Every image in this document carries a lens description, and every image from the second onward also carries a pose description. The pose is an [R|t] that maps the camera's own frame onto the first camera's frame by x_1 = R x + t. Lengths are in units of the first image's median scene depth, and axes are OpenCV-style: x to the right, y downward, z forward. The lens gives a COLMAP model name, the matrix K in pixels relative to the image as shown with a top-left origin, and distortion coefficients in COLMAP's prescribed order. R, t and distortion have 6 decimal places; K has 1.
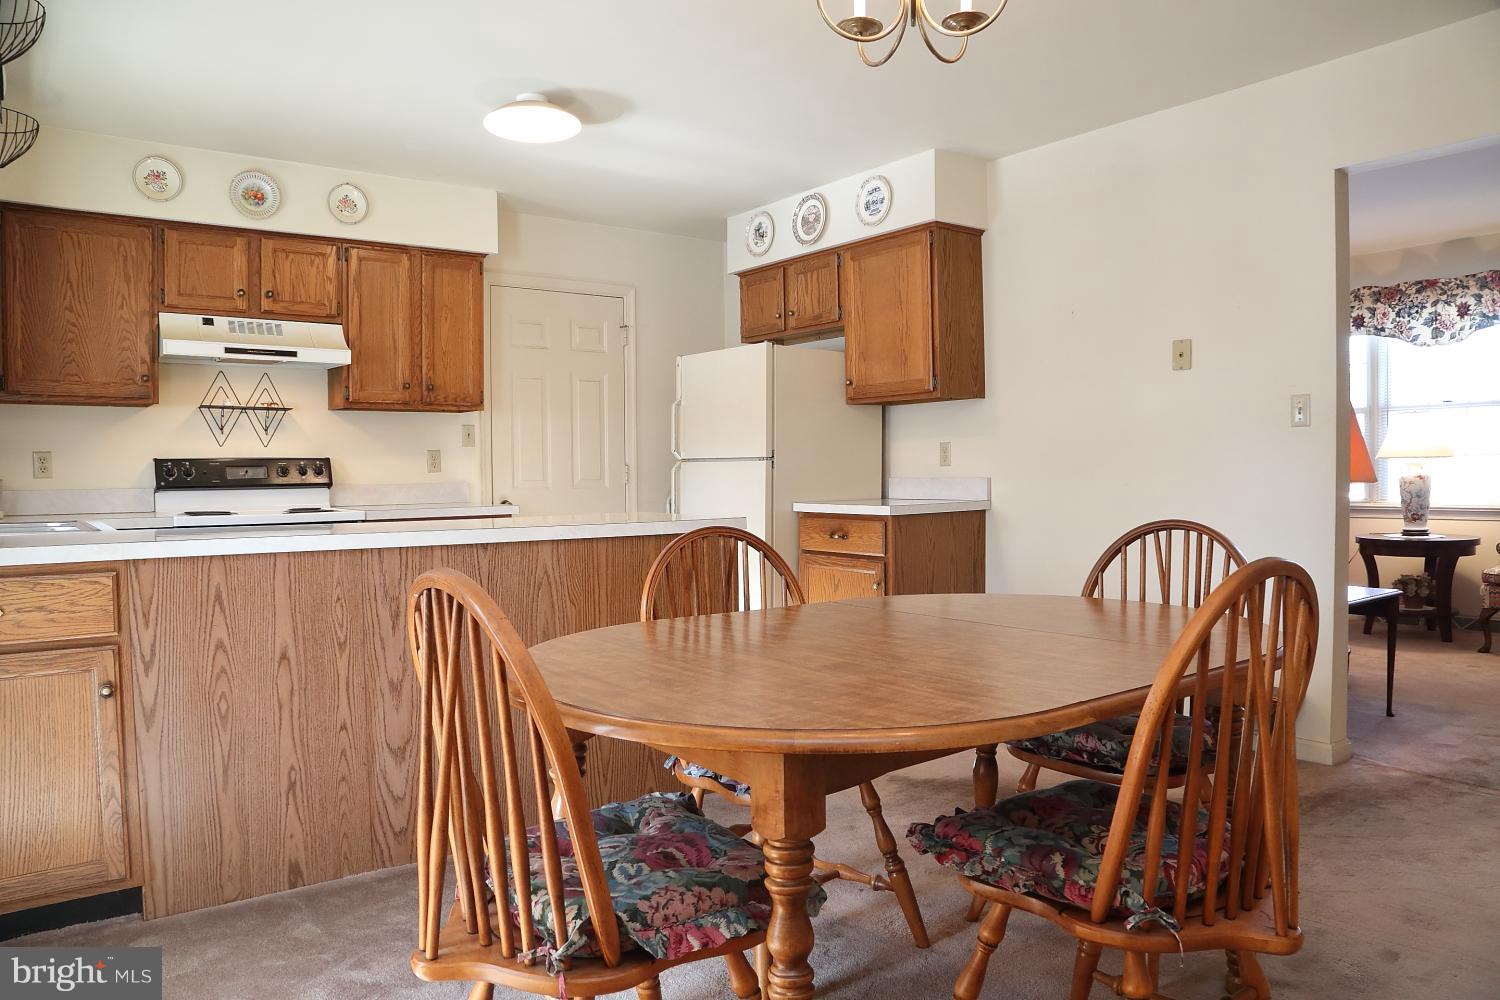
lens RADIAL K [[1073.3, 0, 735.3], [0, 1073.3, 516.2], [0, 0, 1]] dist [-0.073820, 0.035978]
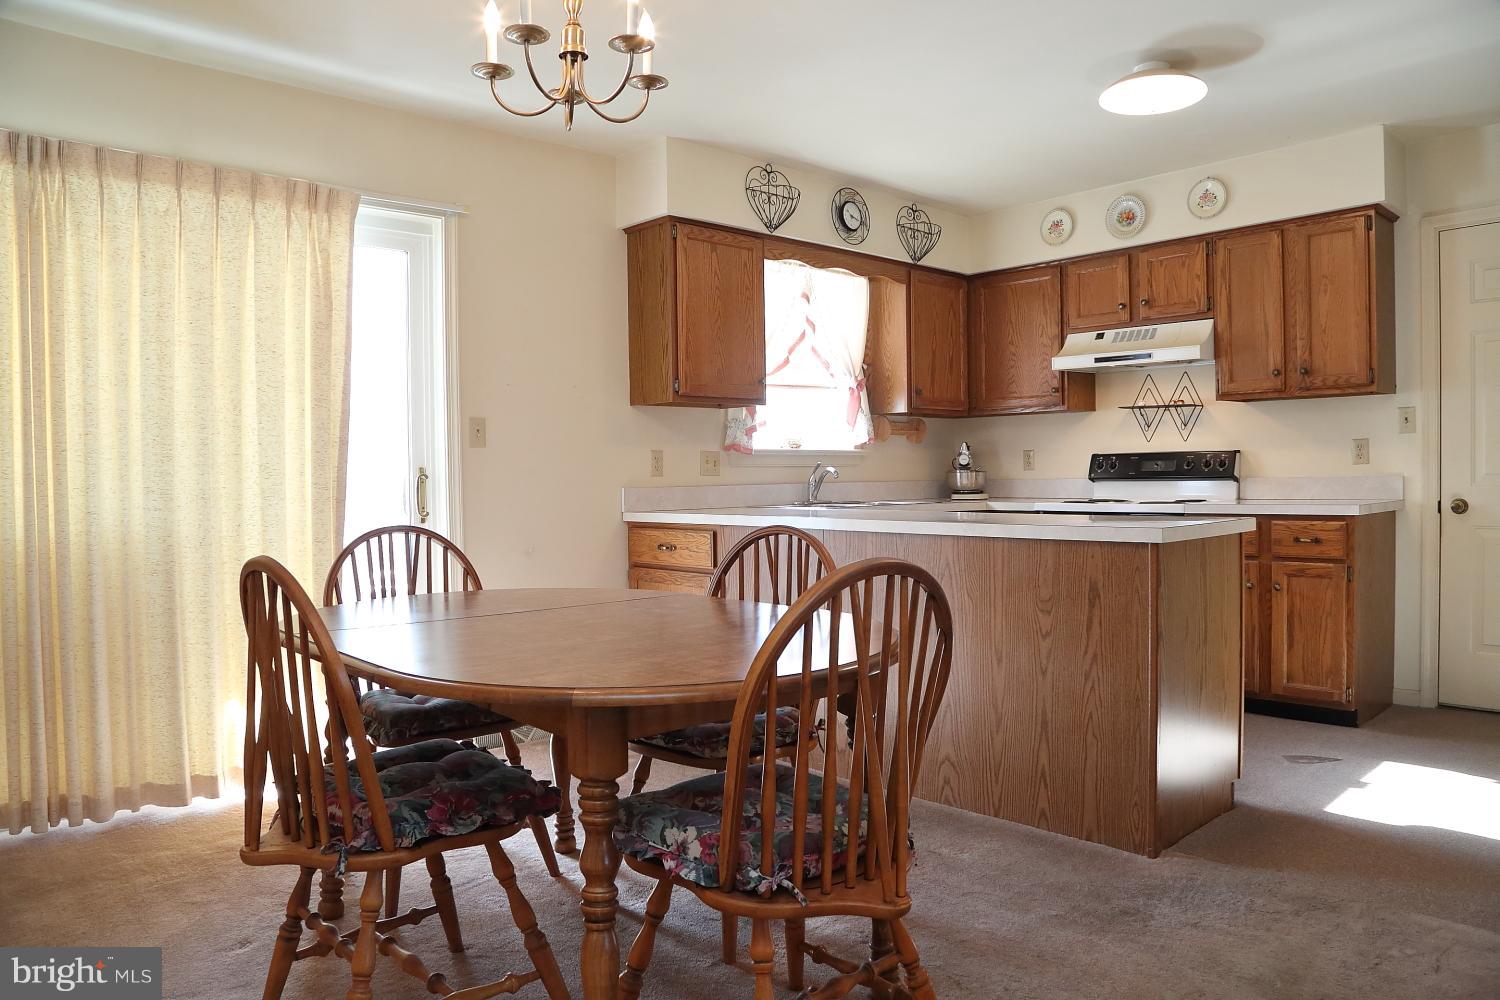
lens RADIAL K [[1073.3, 0, 752.1], [0, 1073.3, 498.2], [0, 0, 1]] dist [-0.073820, 0.035978]
pose [[0.104216, 0.029441, -0.994119, 0.603888], [-0.029024, 0.999226, 0.026550, -0.025006], [0.994131, 0.026087, 0.104990, 0.479030]]
